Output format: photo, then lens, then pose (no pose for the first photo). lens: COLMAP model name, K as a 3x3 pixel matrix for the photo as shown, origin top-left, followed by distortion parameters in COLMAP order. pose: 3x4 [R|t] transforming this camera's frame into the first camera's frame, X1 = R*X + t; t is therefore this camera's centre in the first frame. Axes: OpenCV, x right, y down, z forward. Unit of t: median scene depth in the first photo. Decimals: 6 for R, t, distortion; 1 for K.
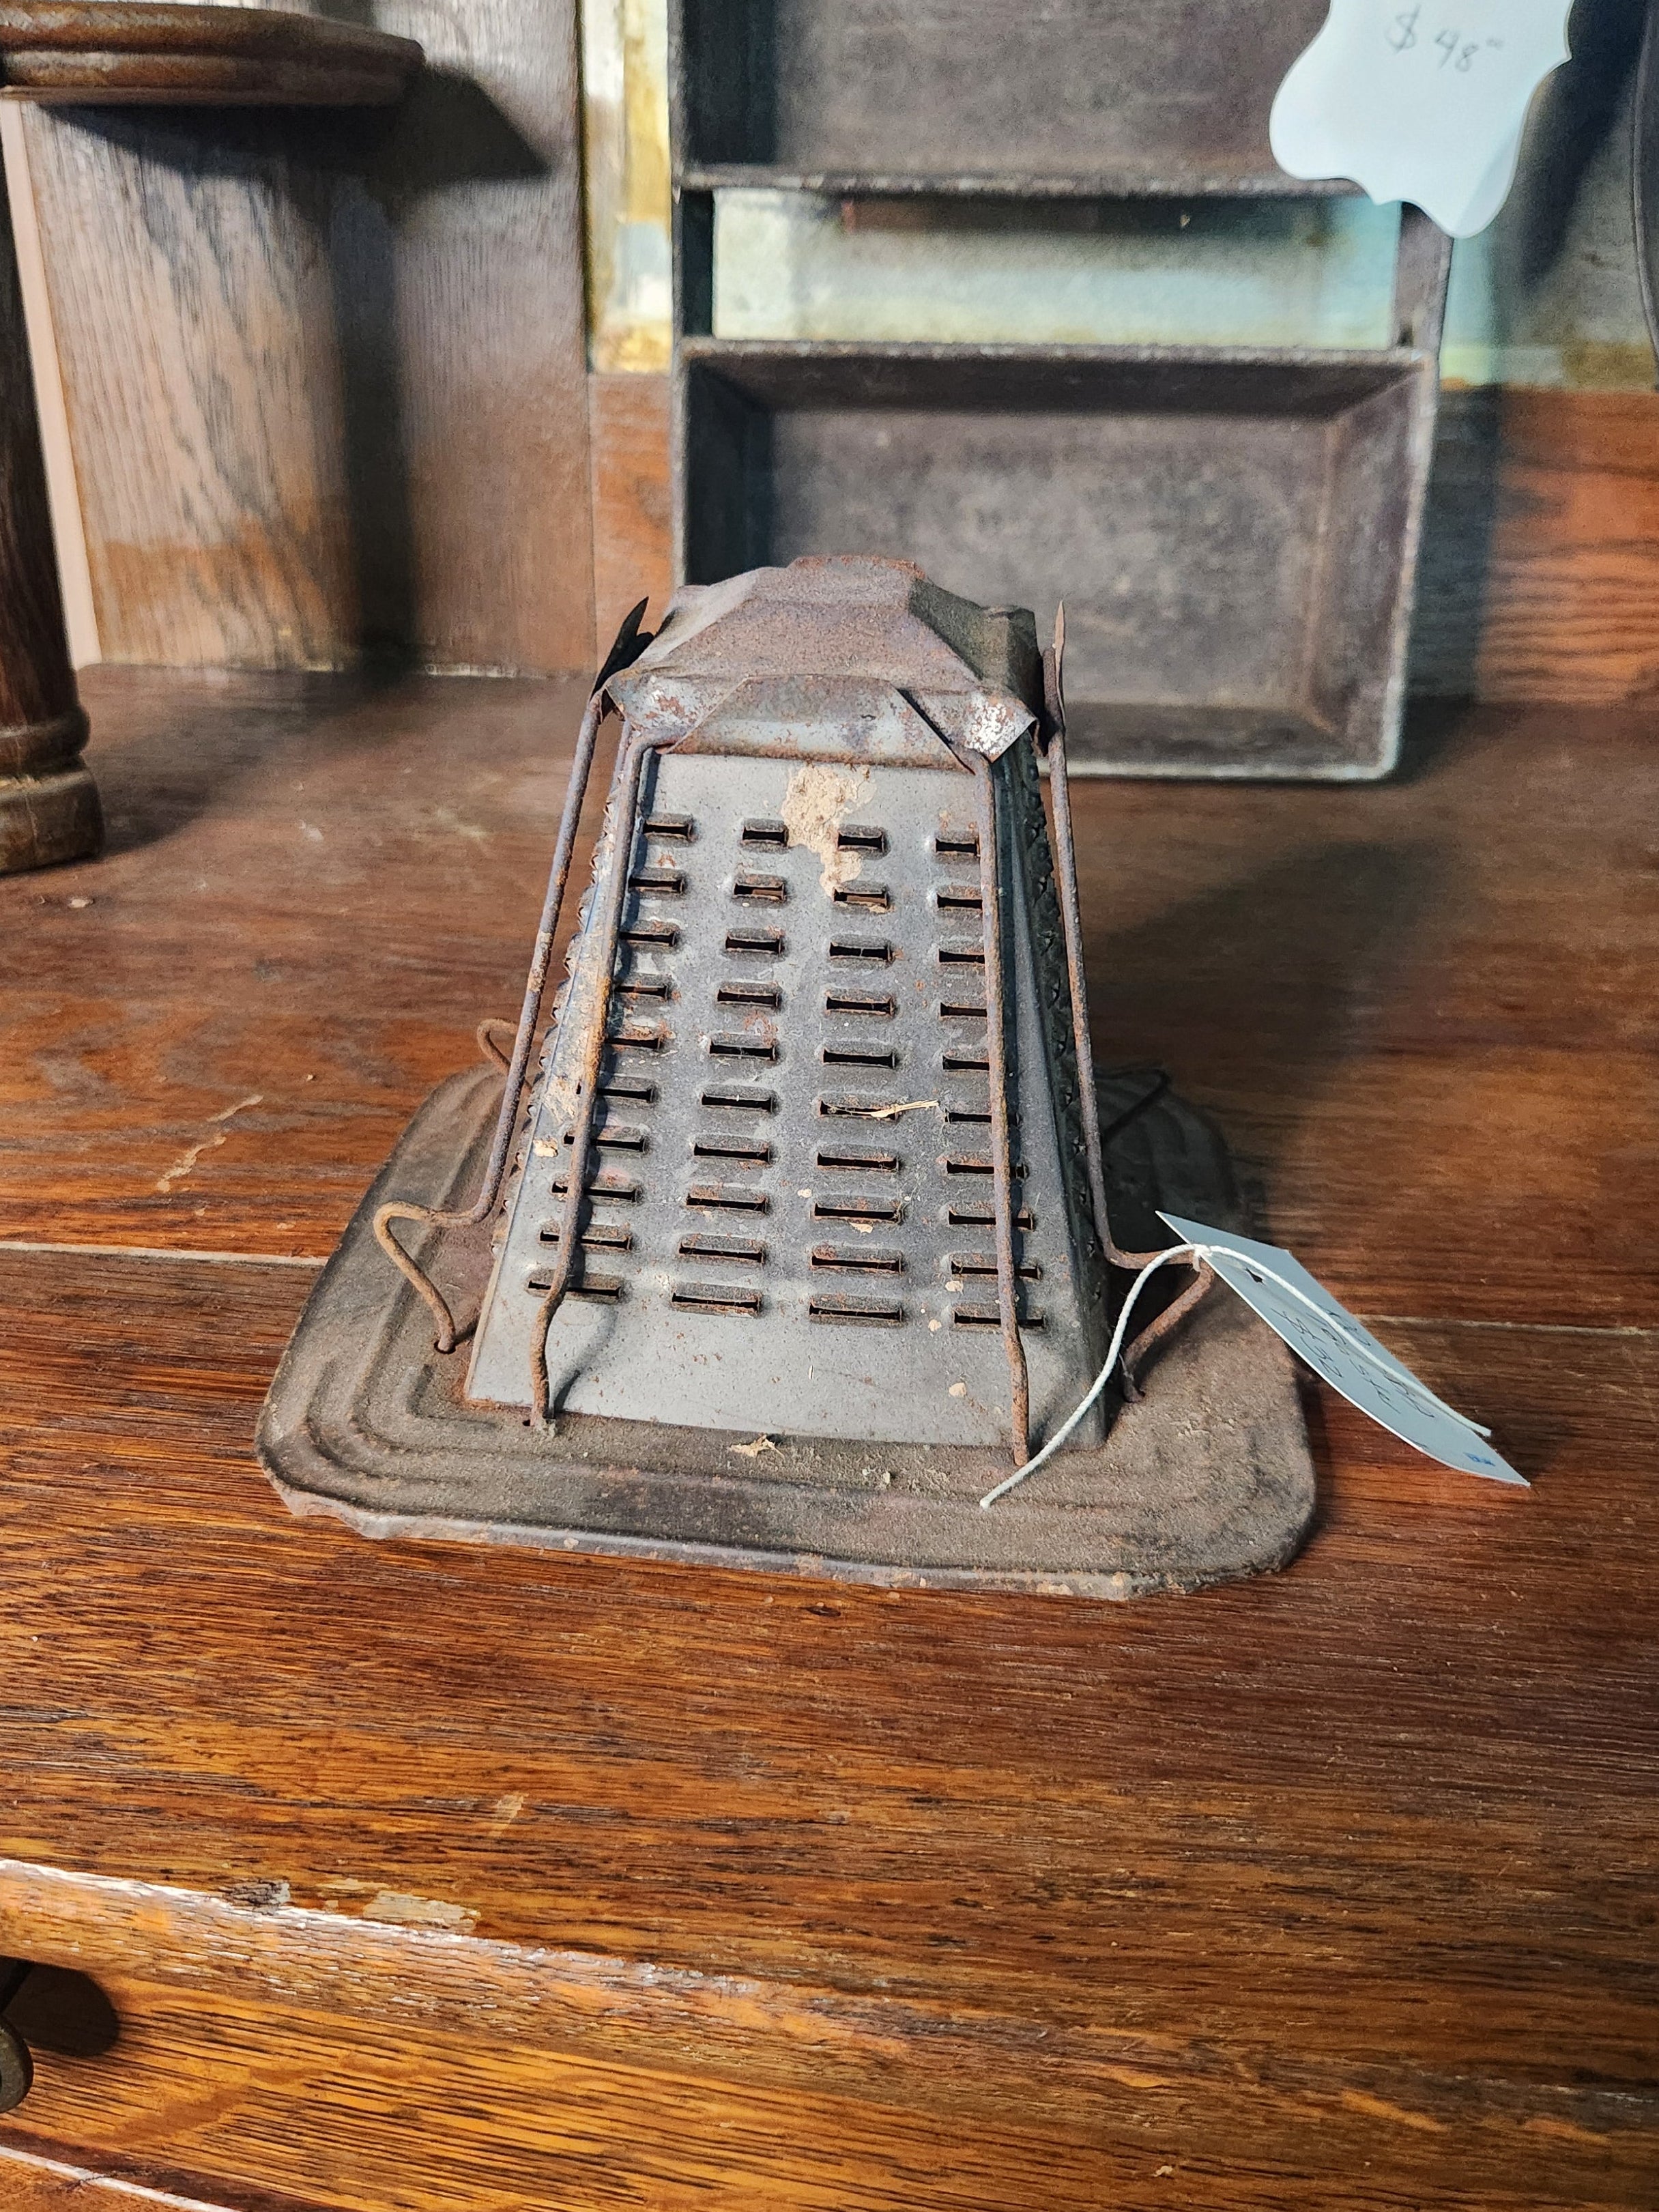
lens RADIAL K [[1873.0, 0, 797.1], [0, 1873.0, 1133.3], [0, 0, 1]] dist [0.035604, -0.039731]
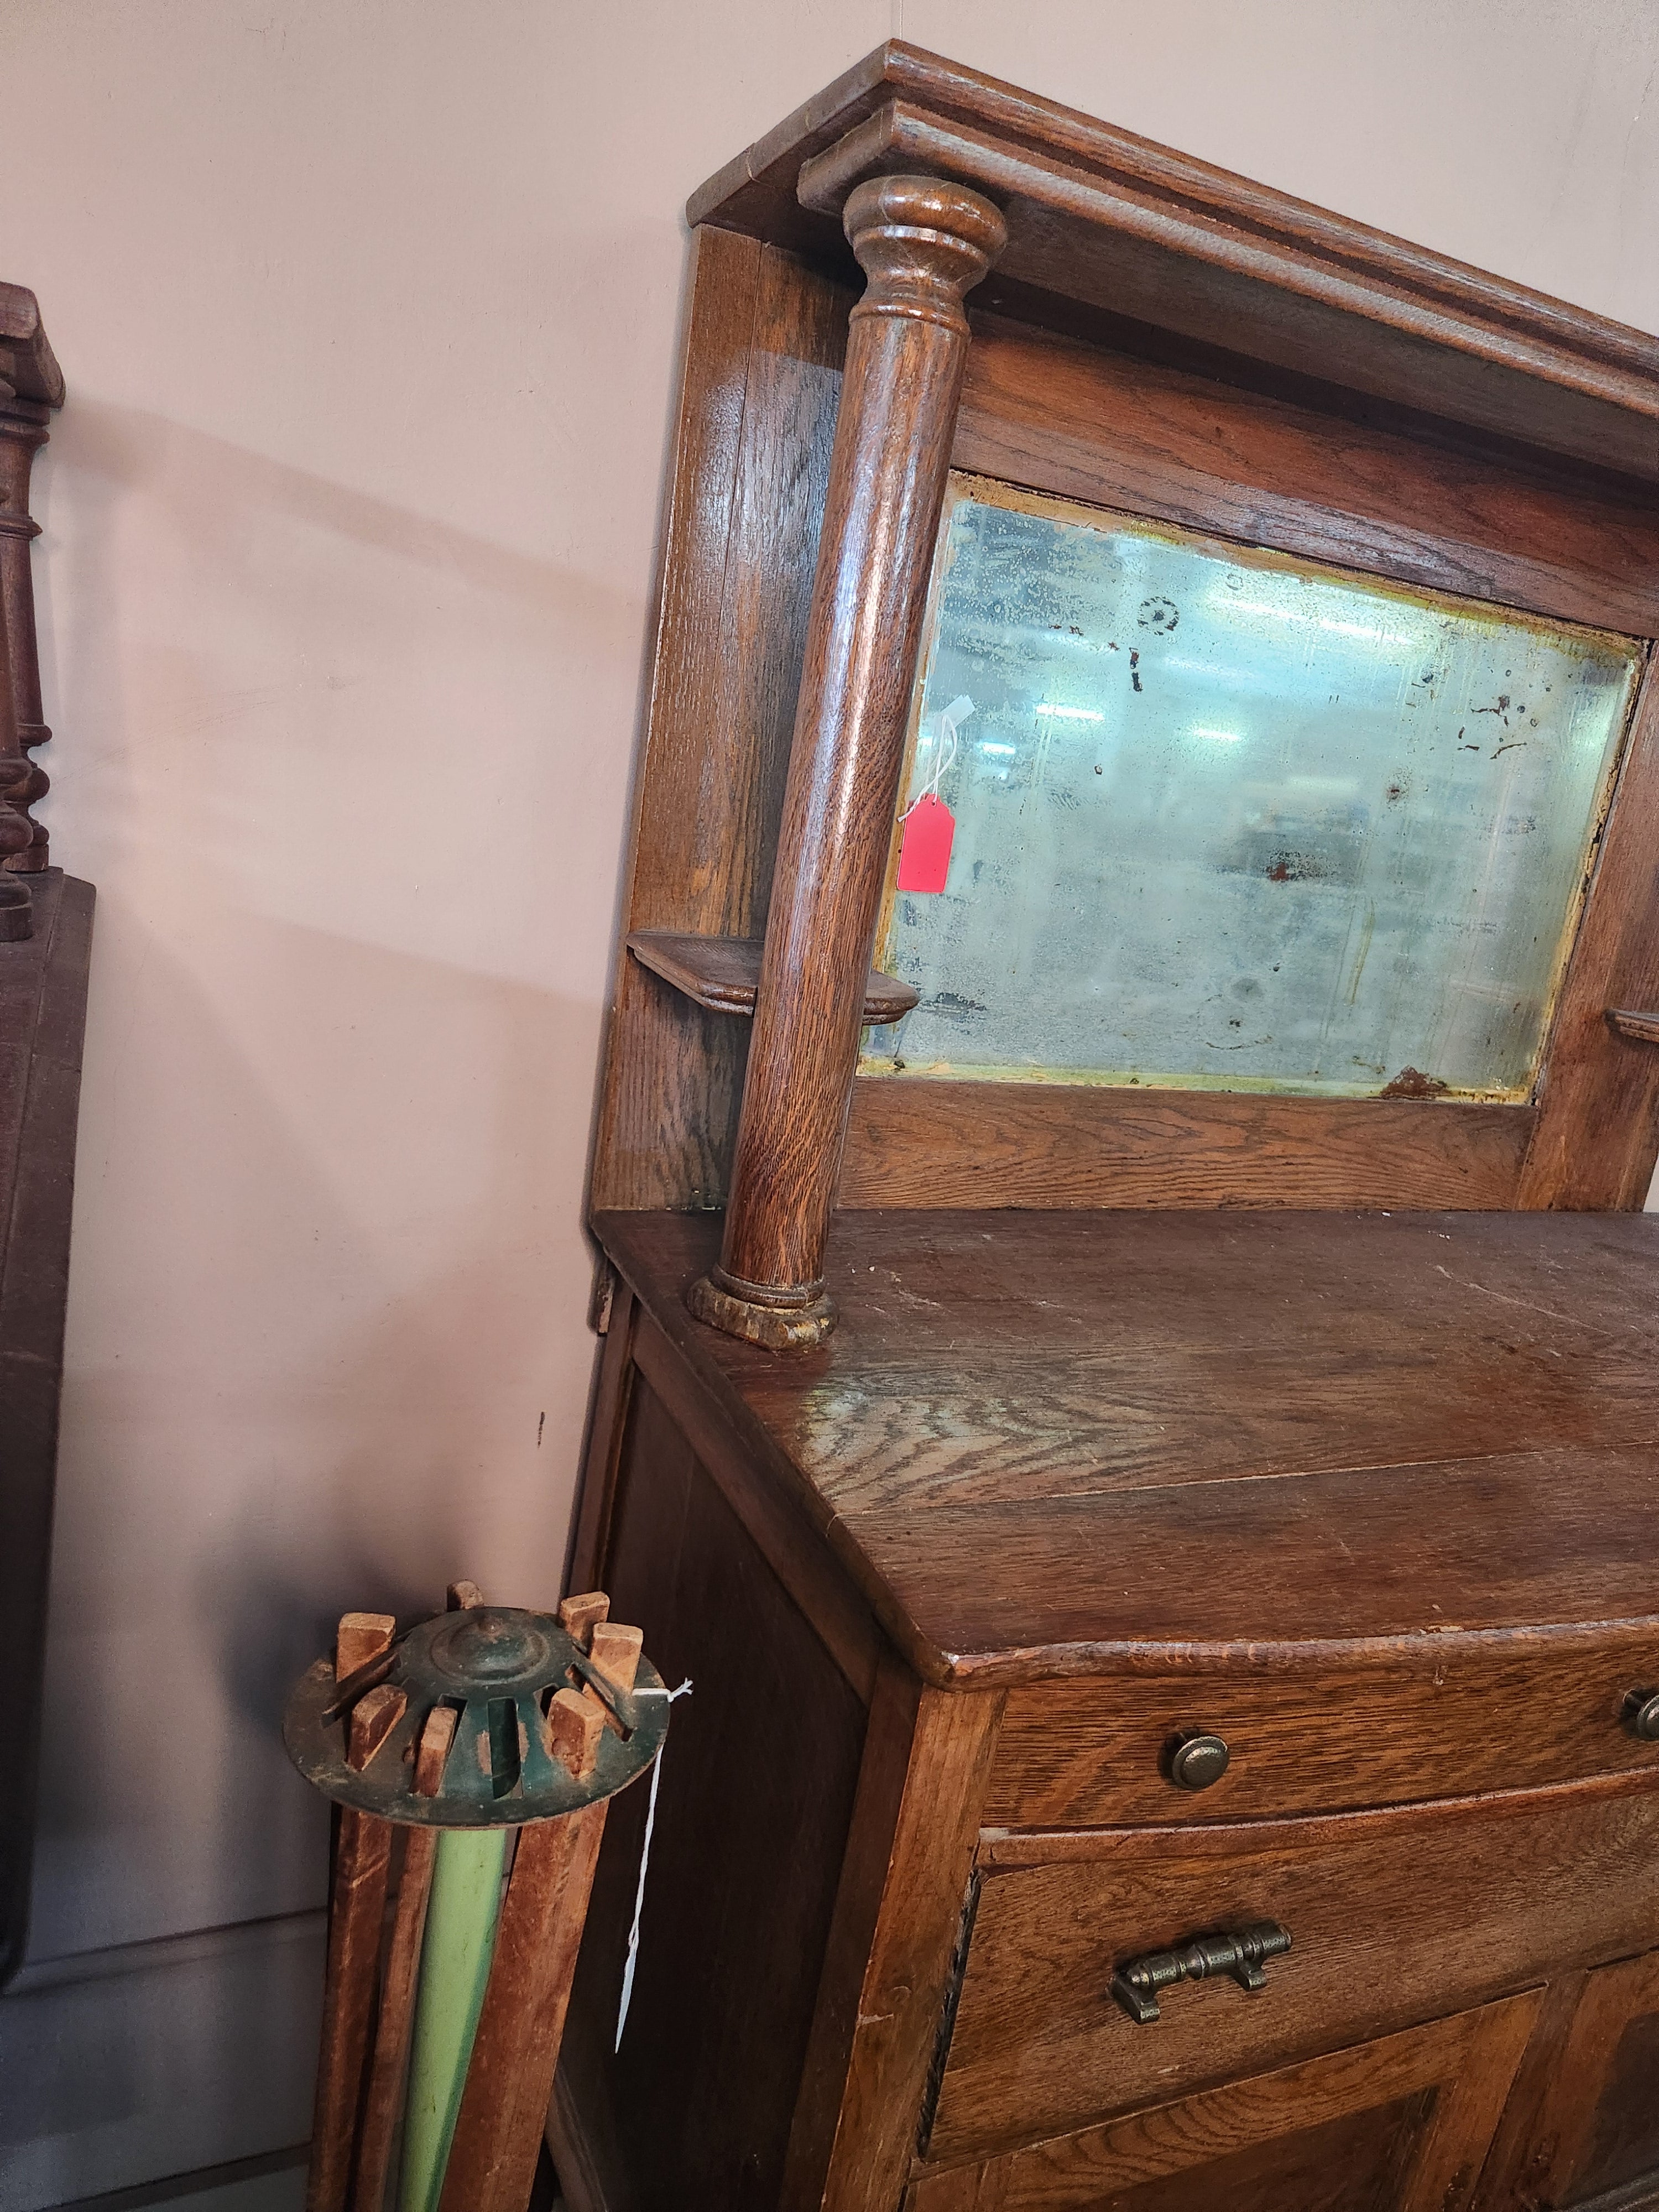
lens RADIAL K [[1487.1, 0, 828.5], [0, 1487.1, 1101.6], [0, 0, 1]] dist [0.063283, -0.058466]
pose [[0.865791, 0.000542, 0.500406, -2.212194], [0.094515, 0.981823, -0.164592, -0.215227], [-0.491399, 0.189798, 0.850002, -0.968888]]
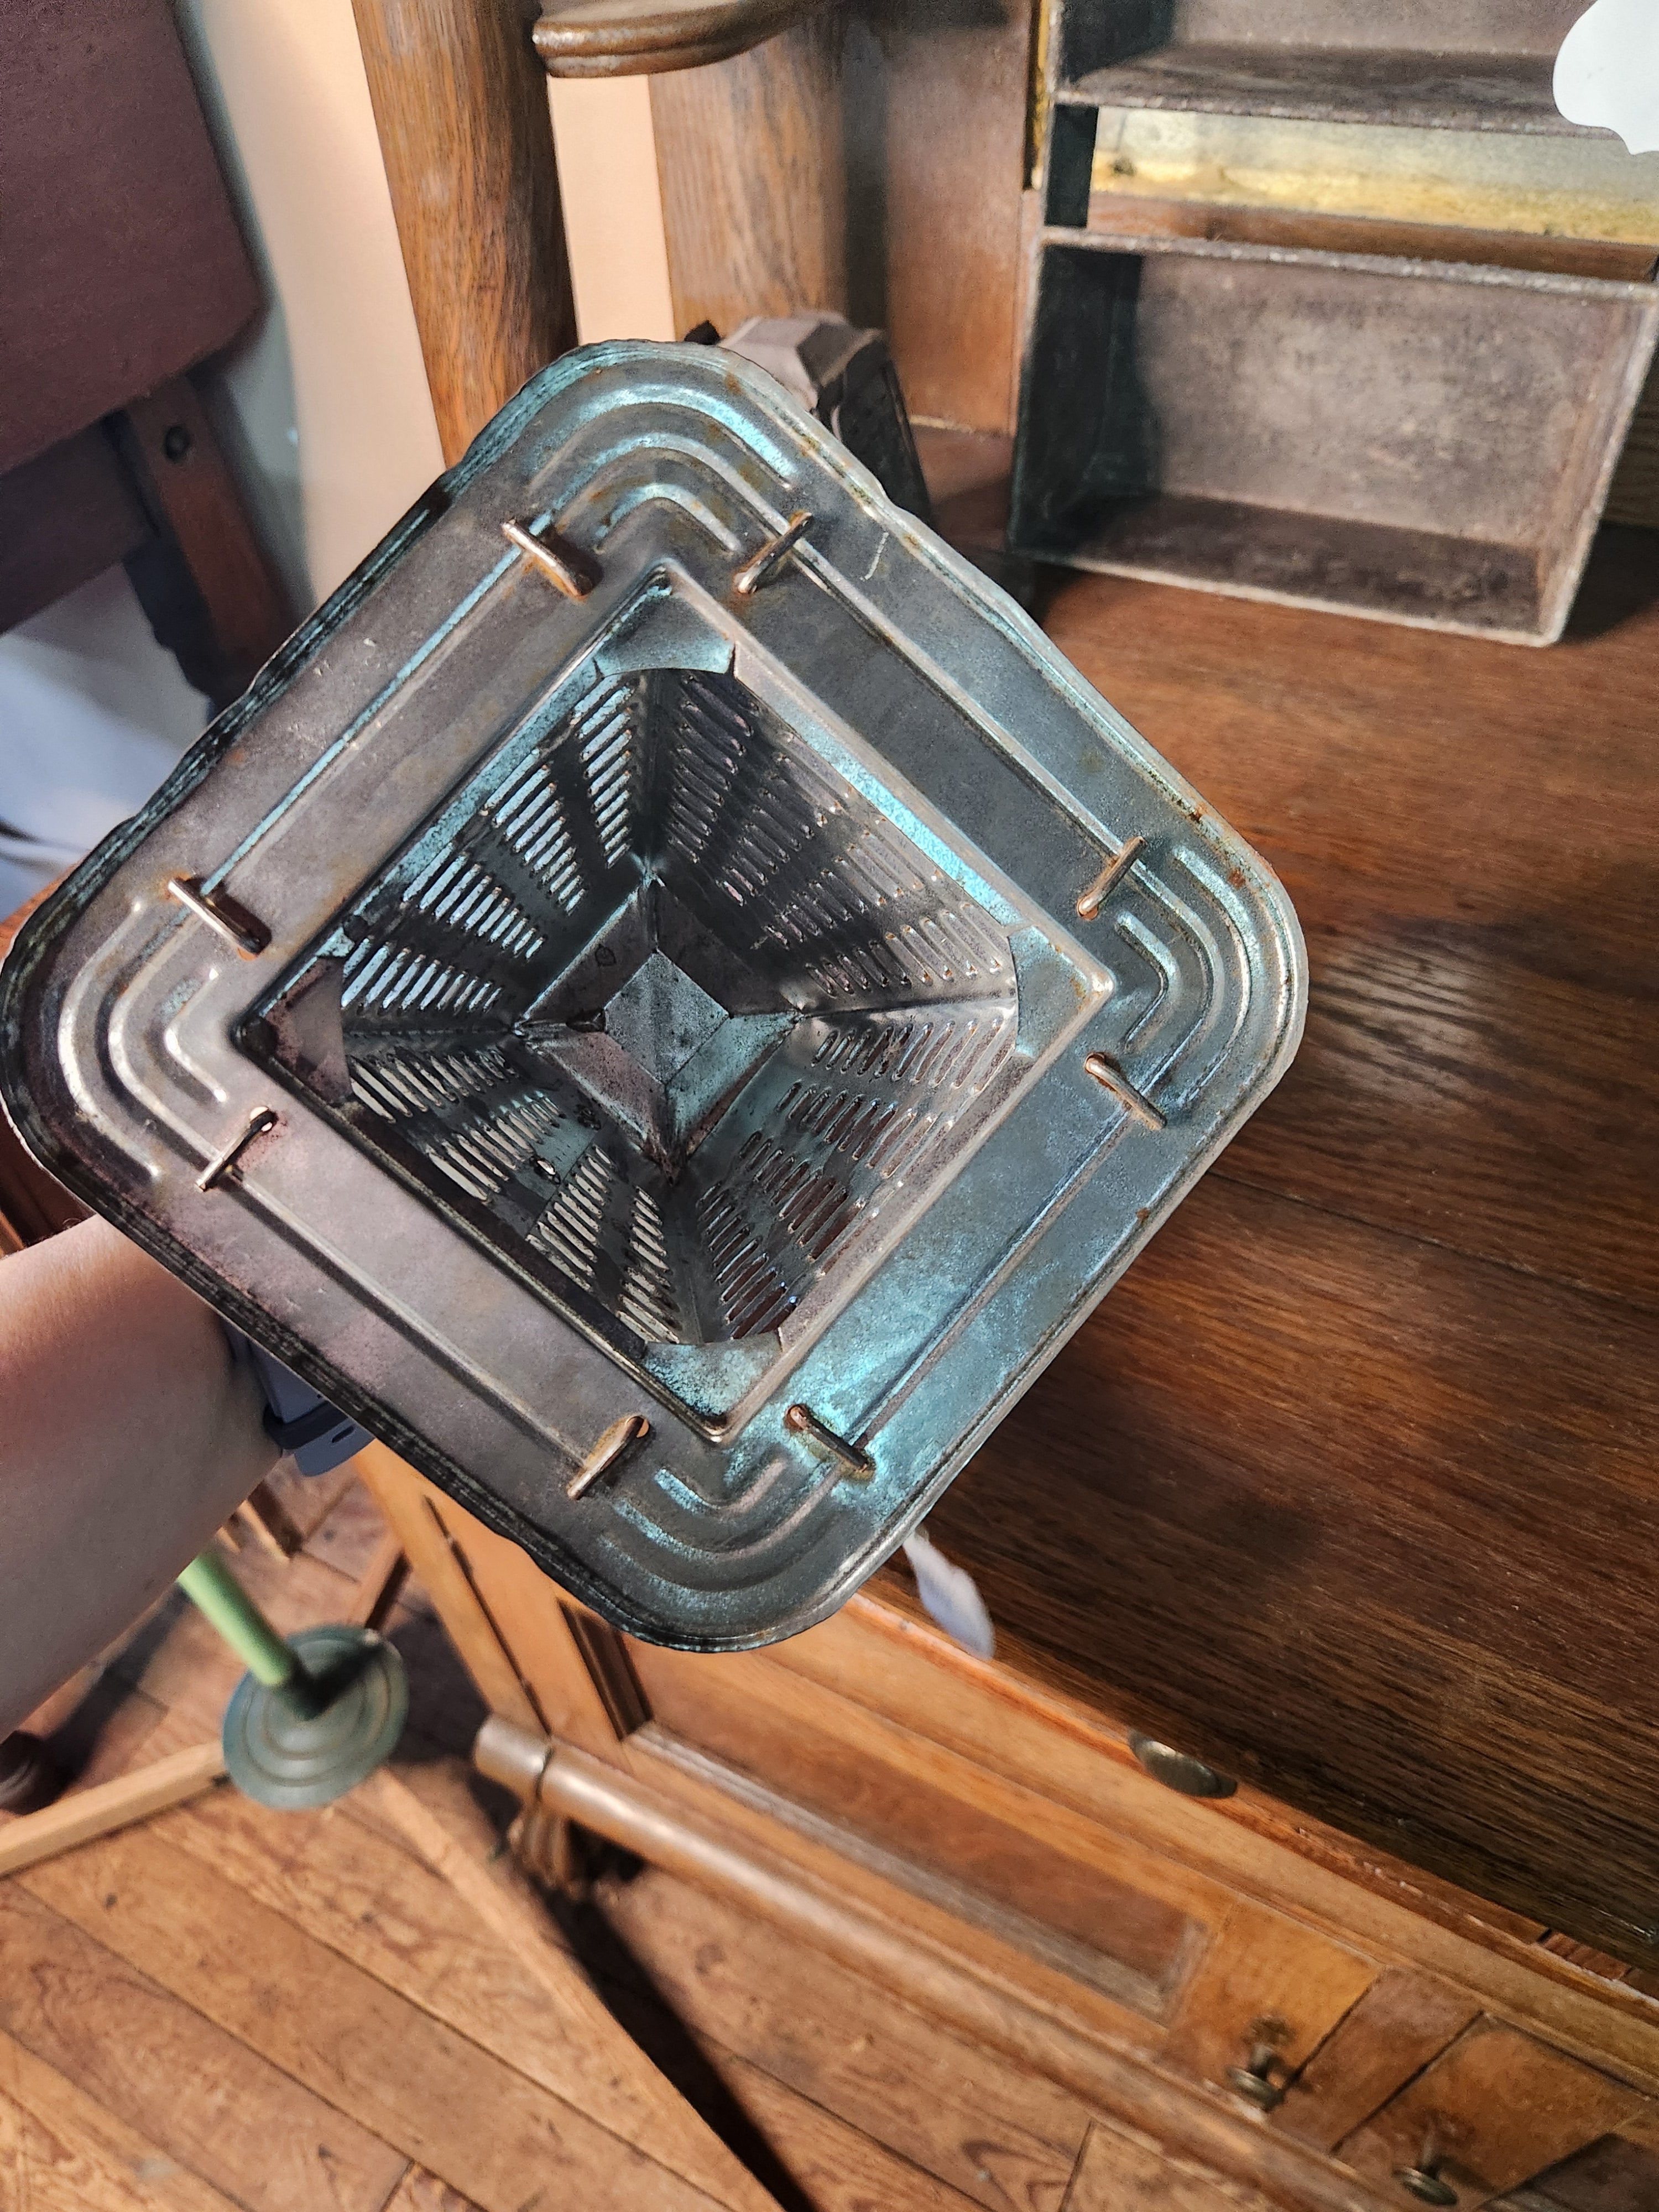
lens RADIAL K [[1523.7, 0, 813.1], [0, 1523.7, 1106.6], [0, 0, 1]] dist [0.024384, -0.021019]
pose [[0.918810, 0.238170, -0.314743, 0.504441], [-0.115272, 0.924579, 0.363134, -0.430352], [0.377493, -0.297370, 0.876966, -0.296405]]
